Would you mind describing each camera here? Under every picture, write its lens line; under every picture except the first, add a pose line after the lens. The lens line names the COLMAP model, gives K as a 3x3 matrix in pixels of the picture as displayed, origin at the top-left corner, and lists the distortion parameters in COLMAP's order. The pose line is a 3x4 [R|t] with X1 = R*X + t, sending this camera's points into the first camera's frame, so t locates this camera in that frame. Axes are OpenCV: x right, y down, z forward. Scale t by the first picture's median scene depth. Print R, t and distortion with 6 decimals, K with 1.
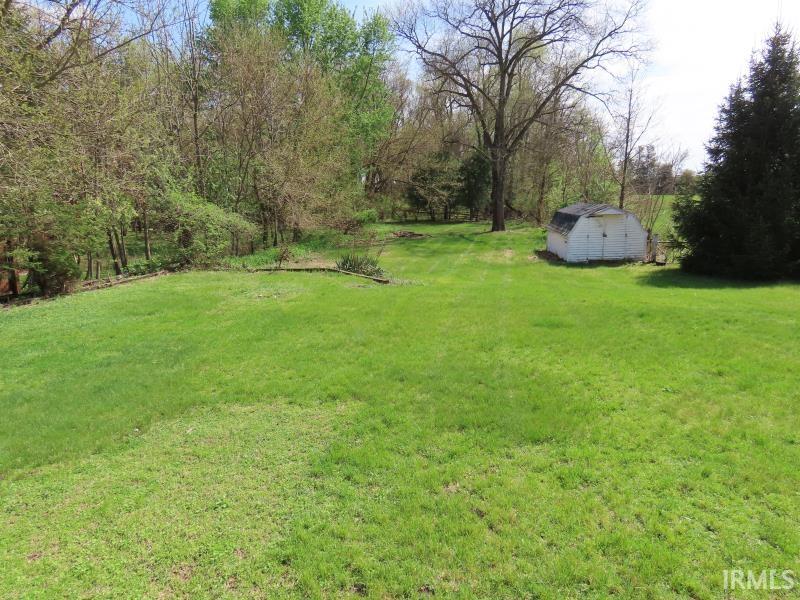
lens RADIAL K [[511.9, 0, 398.7], [0, 511.9, 297.5], [0, 0, 1]] dist [-0.008179, -0.000136]
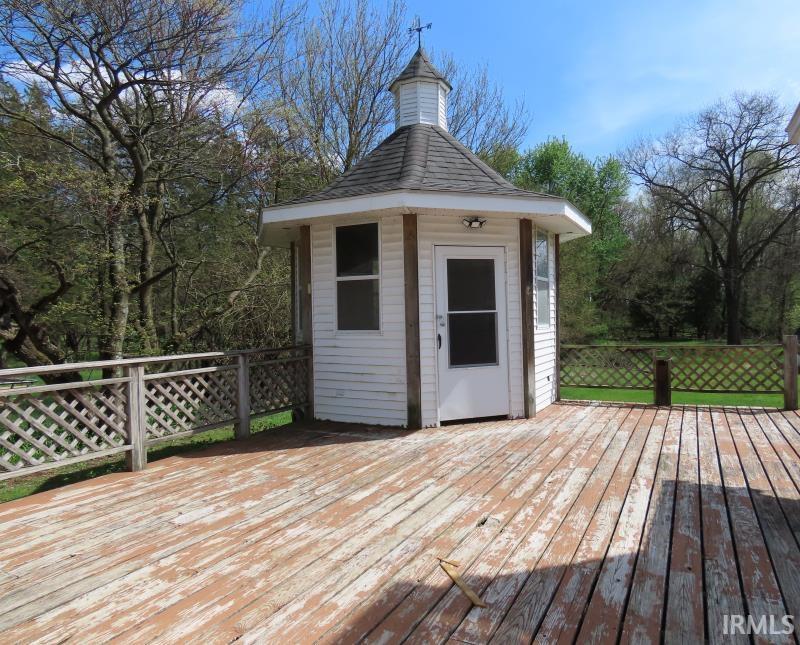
lens RADIAL K [[566.4, 0, 403.5], [0, 566.4, 324.8], [0, 0, 1]] dist [-0.009551, 0.002078]
pose [[0.947247, 0.012093, -0.320277, -0.059827], [-0.068514, 0.983829, -0.165489, 0.049569], [0.313096, 0.178702, 0.932757, -0.225826]]
